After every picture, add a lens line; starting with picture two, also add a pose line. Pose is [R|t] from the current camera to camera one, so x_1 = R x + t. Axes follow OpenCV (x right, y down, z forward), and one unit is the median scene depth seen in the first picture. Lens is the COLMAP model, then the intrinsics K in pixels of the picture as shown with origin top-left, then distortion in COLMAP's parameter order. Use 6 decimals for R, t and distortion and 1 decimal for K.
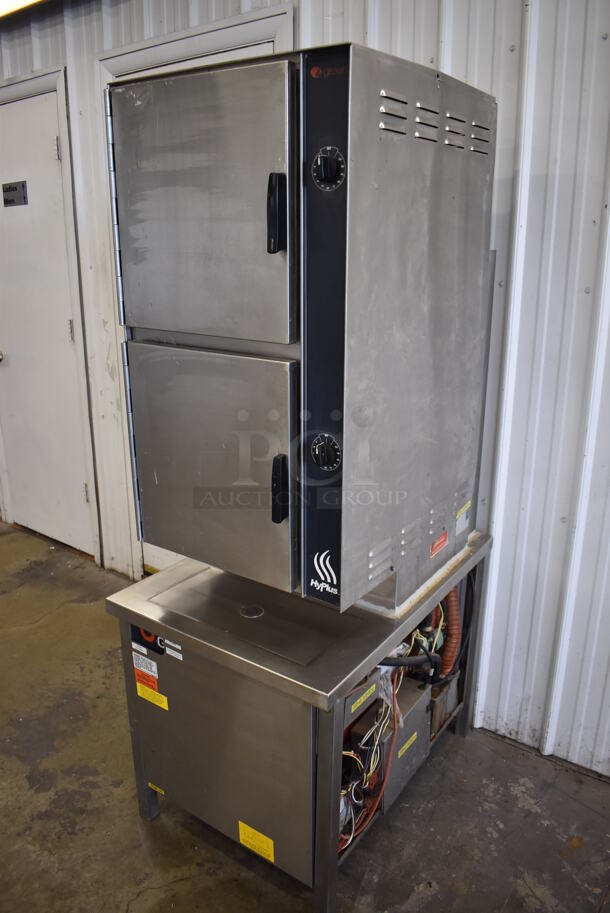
lens RADIAL K [[705.0, 0, 309.4], [0, 705.0, 459.6], [0, 0, 1]] dist [-0.099979, 0.017004]
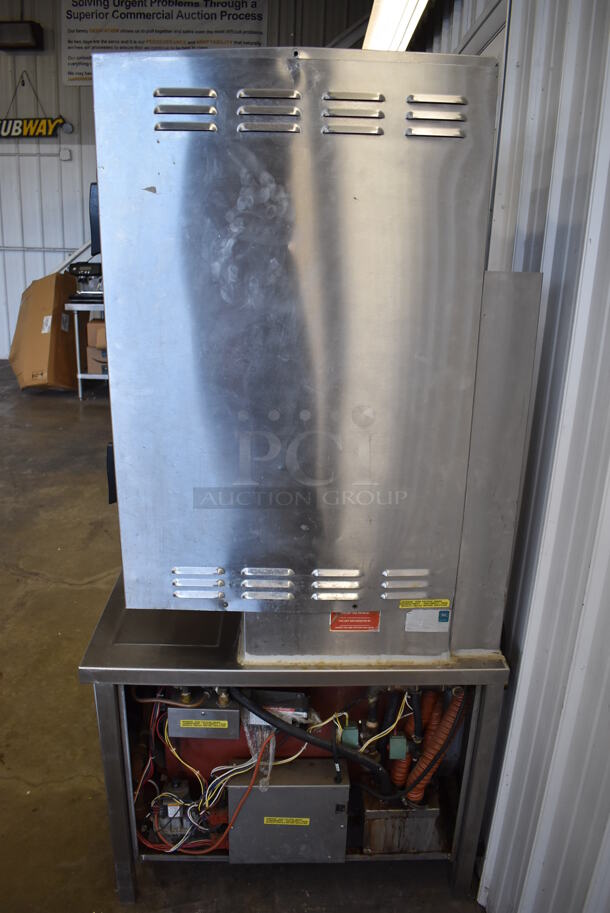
lens RADIAL K [[705.0, 0, 300.3], [0, 705.0, 455.0], [0, 0, 1]] dist [-0.099979, 0.017004]
pose [[0.588399, 0.260852, -0.765339, 0.748256], [-0.271620, 0.955294, 0.116771, -0.150369], [0.761584, 0.139173, 0.632947, 0.422807]]
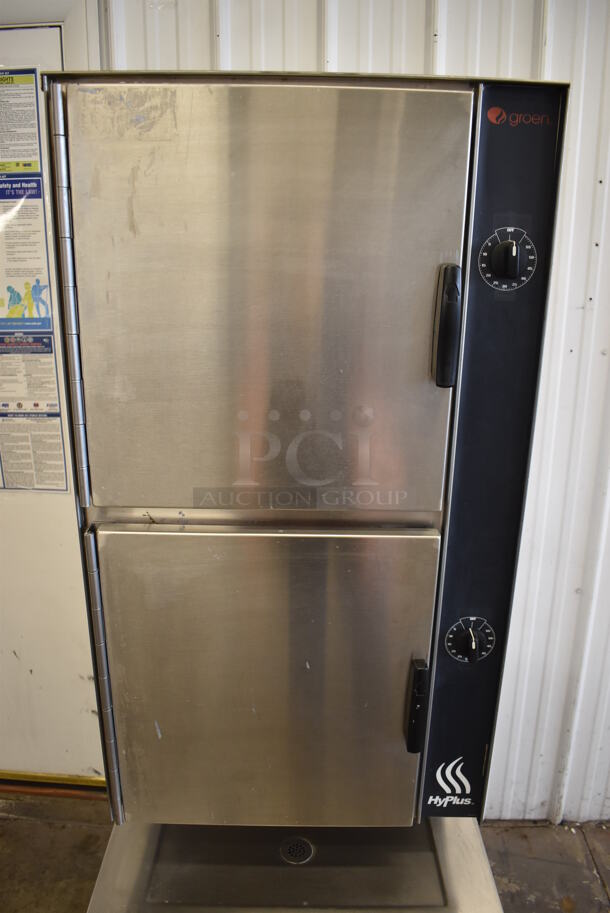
lens RADIAL K [[705.0, 0, 306.8], [0, 705.0, 460.2], [0, 0, 1]] dist [-0.099979, 0.017004]
pose [[0.825436, -0.163572, 0.540277, -0.368963], [0.165482, 0.985165, 0.045441, -0.197528], [-0.539695, 0.051897, 0.840259, 0.371538]]
